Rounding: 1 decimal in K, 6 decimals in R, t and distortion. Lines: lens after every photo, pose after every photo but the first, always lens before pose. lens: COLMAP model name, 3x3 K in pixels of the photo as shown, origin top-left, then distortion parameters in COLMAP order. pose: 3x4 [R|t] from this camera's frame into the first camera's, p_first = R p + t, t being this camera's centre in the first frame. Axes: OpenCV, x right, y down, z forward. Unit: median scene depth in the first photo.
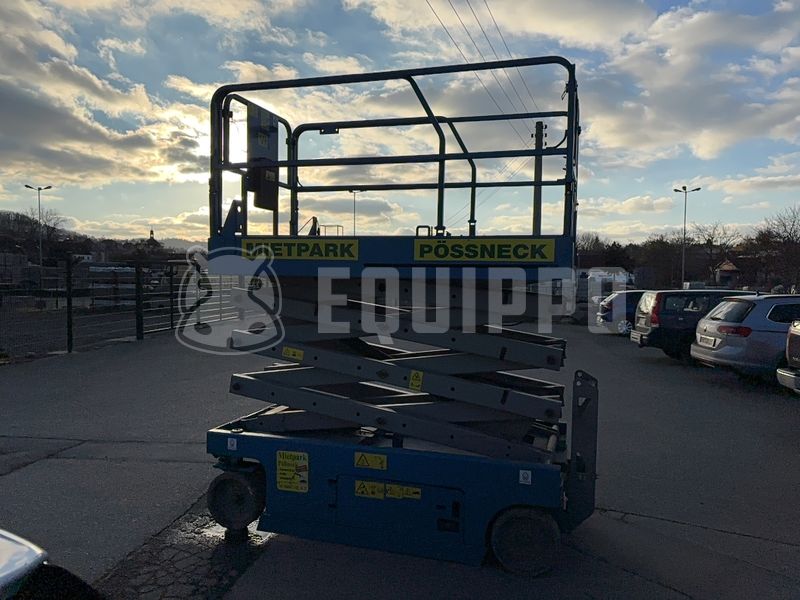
lens RADIAL K [[597.2, 0, 406.9], [0, 597.2, 306.4], [0, 0, 1]] dist [0.071932, -0.084419]
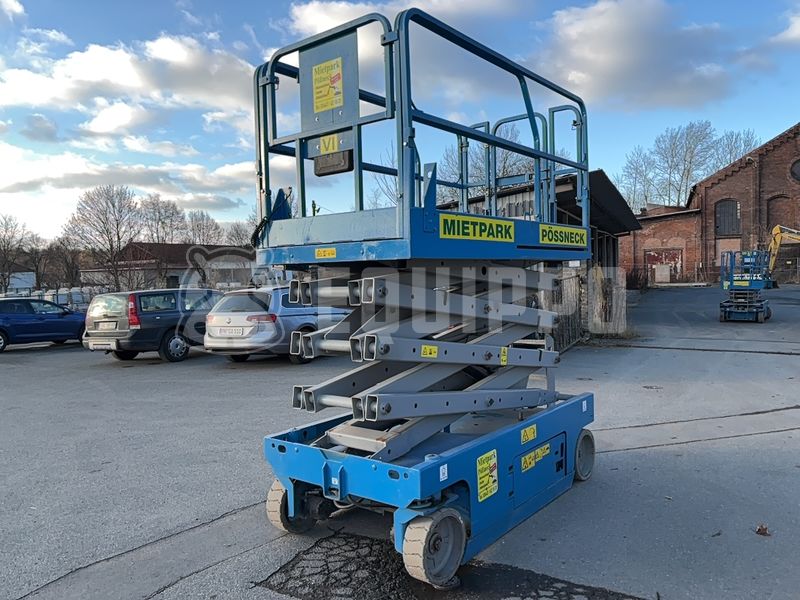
lens RADIAL K [[597.2, 0, 400.9], [0, 597.2, 307.8], [0, 0, 1]] dist [0.071932, -0.084419]
pose [[0.370208, -0.074881, 0.925926, -1.007780], [0.084696, 0.995315, 0.046629, -0.027504], [-0.925080, 0.061159, 0.374816, 0.733347]]
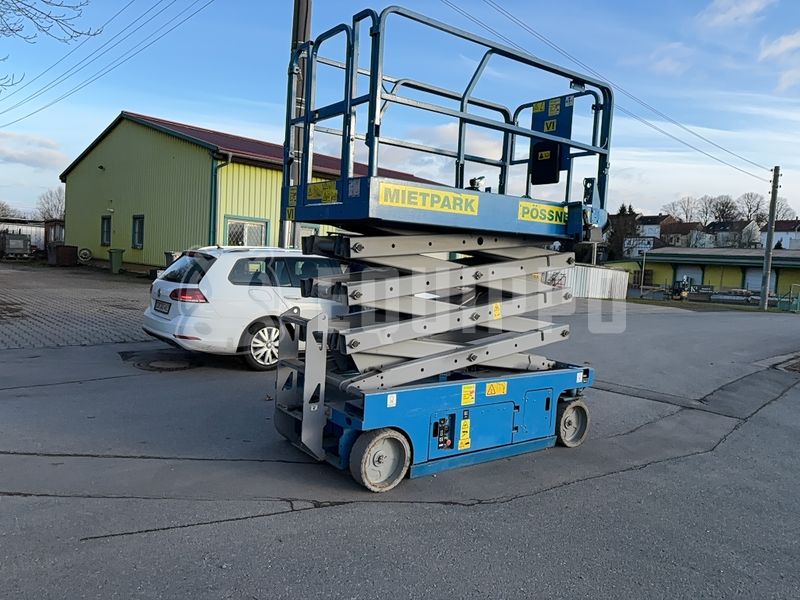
lens RADIAL K [[597.2, 0, 402.4], [0, 597.2, 298.7], [0, 0, 1]] dist [0.071932, -0.084419]
pose [[0.591742, -0.041242, 0.805072, -0.965556], [0.006230, 0.998895, 0.046593, 0.021928], [-0.806103, -0.022555, 0.591345, 0.415771]]
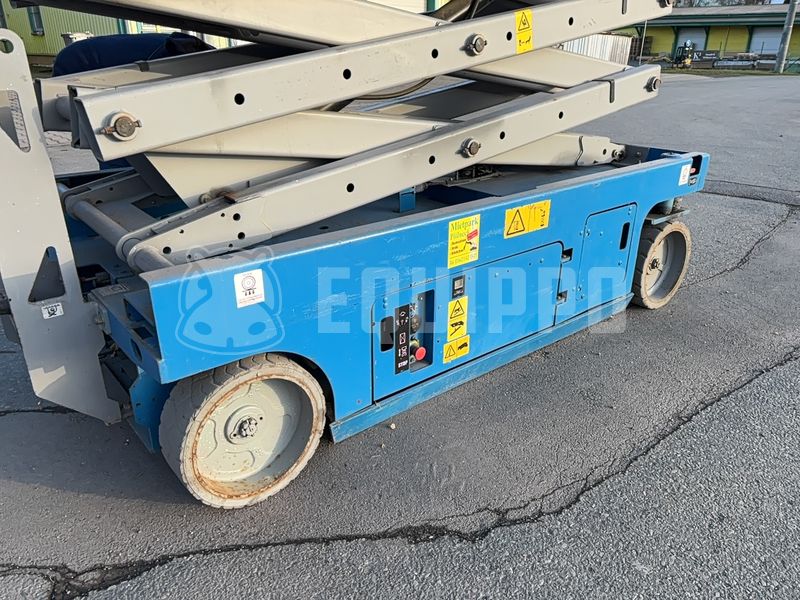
lens RADIAL K [[597.2, 0, 399.3], [0, 597.2, 299.0], [0, 0, 1]] dist [0.071932, -0.084419]
pose [[0.563088, -0.340587, 0.752949, -0.434181], [0.062139, 0.925993, 0.372391, 0.112568], [-0.824058, -0.162901, 0.542579, 0.731033]]
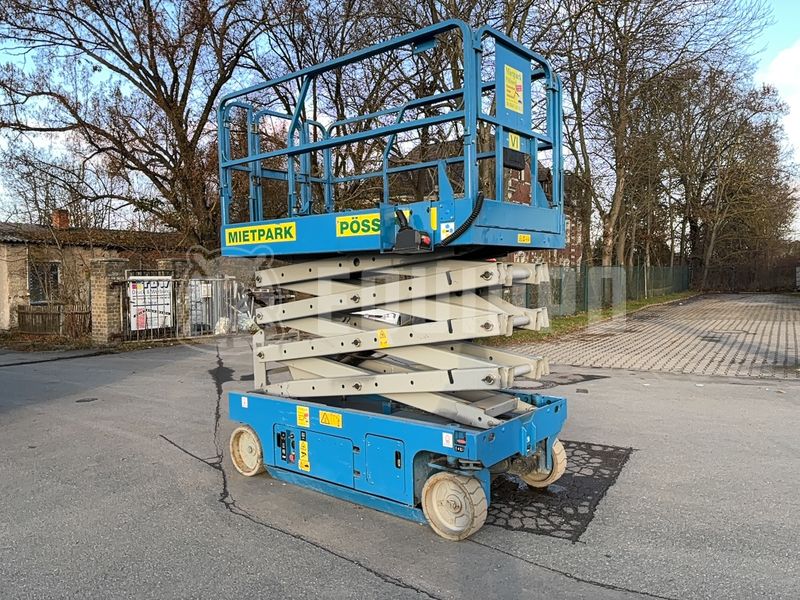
lens RADIAL K [[597.2, 0, 404.9], [0, 597.2, 304.1], [0, 0, 1]] dist [0.071932, -0.084419]
pose [[0.926566, -0.016073, -0.375788, 0.489379], [0.011277, 0.999824, -0.014961, 0.057257], [0.375962, 0.009625, 0.926585, 0.023380]]
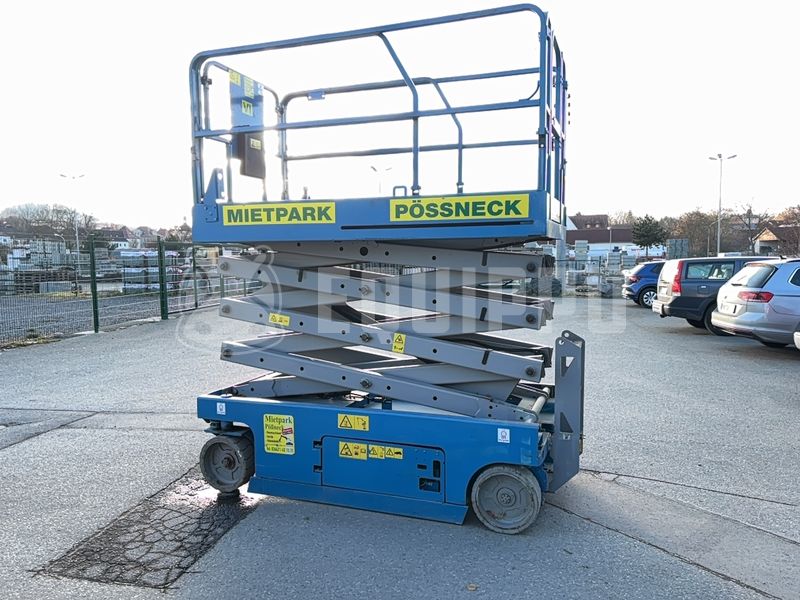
lens RADIAL K [[597.2, 0, 406.3], [0, 597.2, 305.3], [0, 0, 1]] dist [0.071932, -0.084419]
pose [[0.998422, -0.019972, -0.052482, 0.078726], [0.021635, 0.999275, 0.031319, 0.028477], [0.051819, -0.032405, 0.998131, 0.005191]]
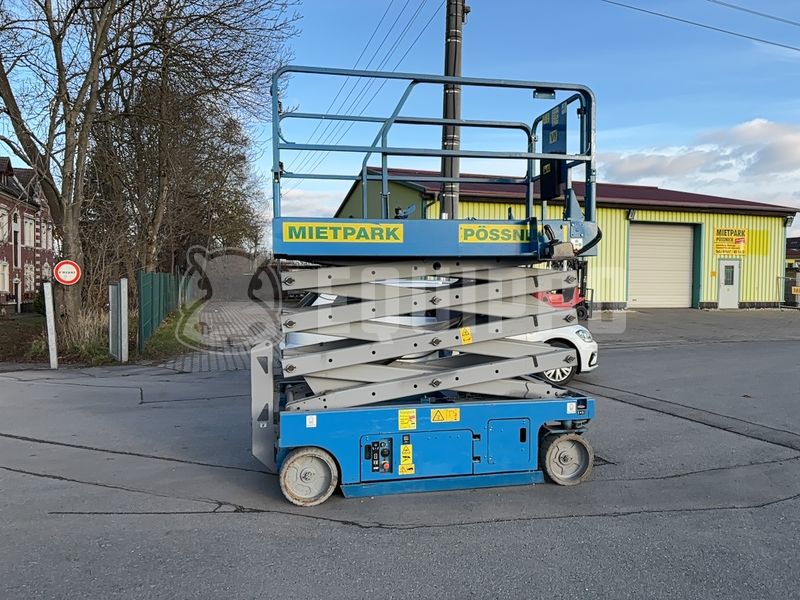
lens RADIAL K [[597.2, 0, 403.0], [0, 597.2, 299.3], [0, 0, 1]] dist [0.071932, -0.084419]
pose [[0.880274, -0.037651, 0.472970, -0.564417], [0.048609, 0.998758, -0.010961, 0.038173], [-0.471970, 0.032639, 0.881010, 0.010975]]
